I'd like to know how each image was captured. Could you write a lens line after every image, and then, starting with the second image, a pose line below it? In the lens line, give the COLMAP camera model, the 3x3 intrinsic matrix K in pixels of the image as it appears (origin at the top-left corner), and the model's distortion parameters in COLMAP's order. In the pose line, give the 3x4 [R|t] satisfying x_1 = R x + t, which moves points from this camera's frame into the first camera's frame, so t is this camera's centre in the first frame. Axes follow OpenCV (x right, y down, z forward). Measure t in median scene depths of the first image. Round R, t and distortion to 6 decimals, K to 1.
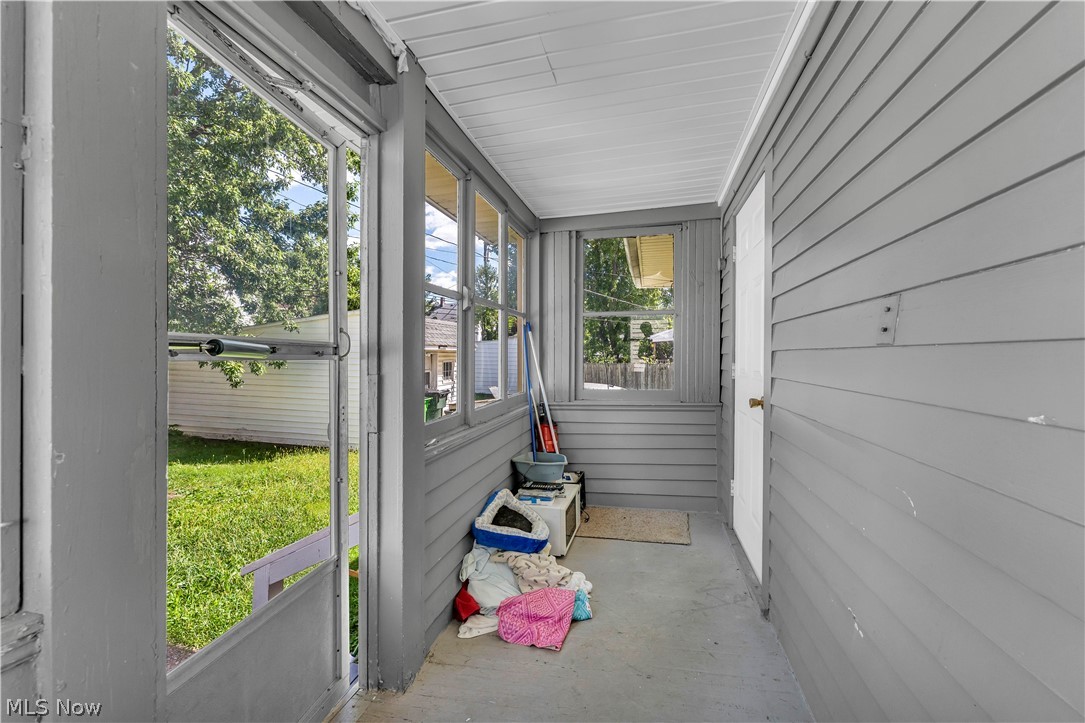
lens RADIAL K [[445.8, 0, 546.5], [0, 445.8, 359.3], [0, 0, 1]] dist [0.001074, -0.001248]
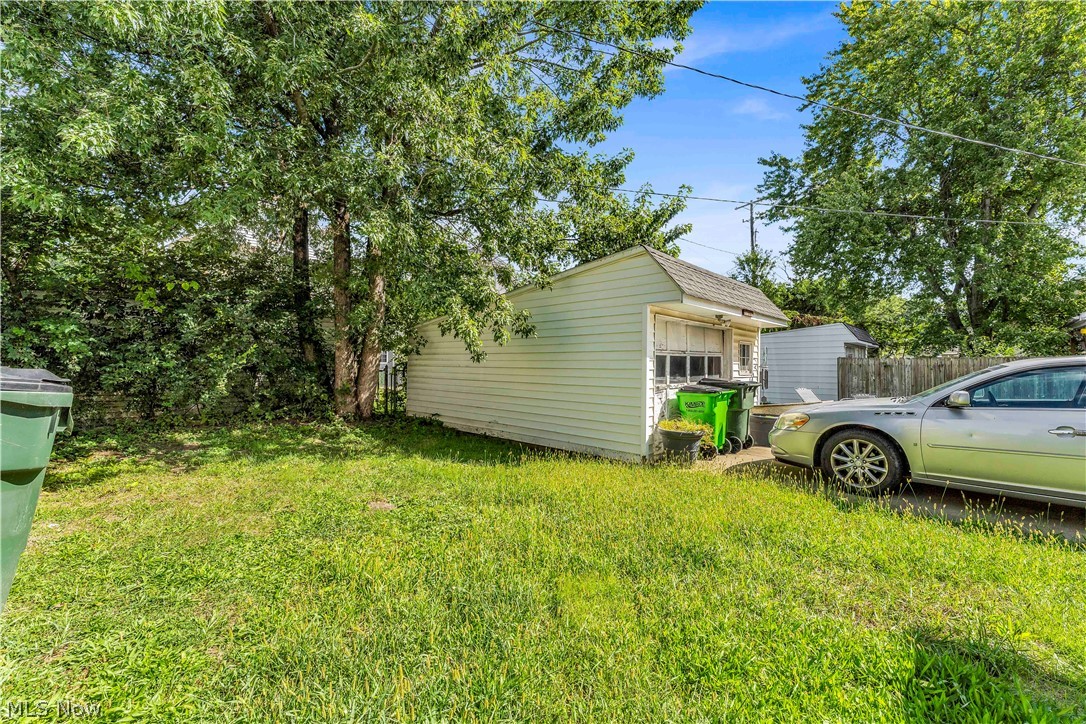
lens RADIAL K [[452.0, 0, 543.8], [0, 452.0, 361.1], [0, 0, 1]] dist [-0.002611, -0.000090]
pose [[0.859760, -0.011924, -0.510559, -0.210410], [-0.002948, 0.999595, -0.028311, 0.081872], [0.510690, 0.025846, 0.859377, 0.397814]]
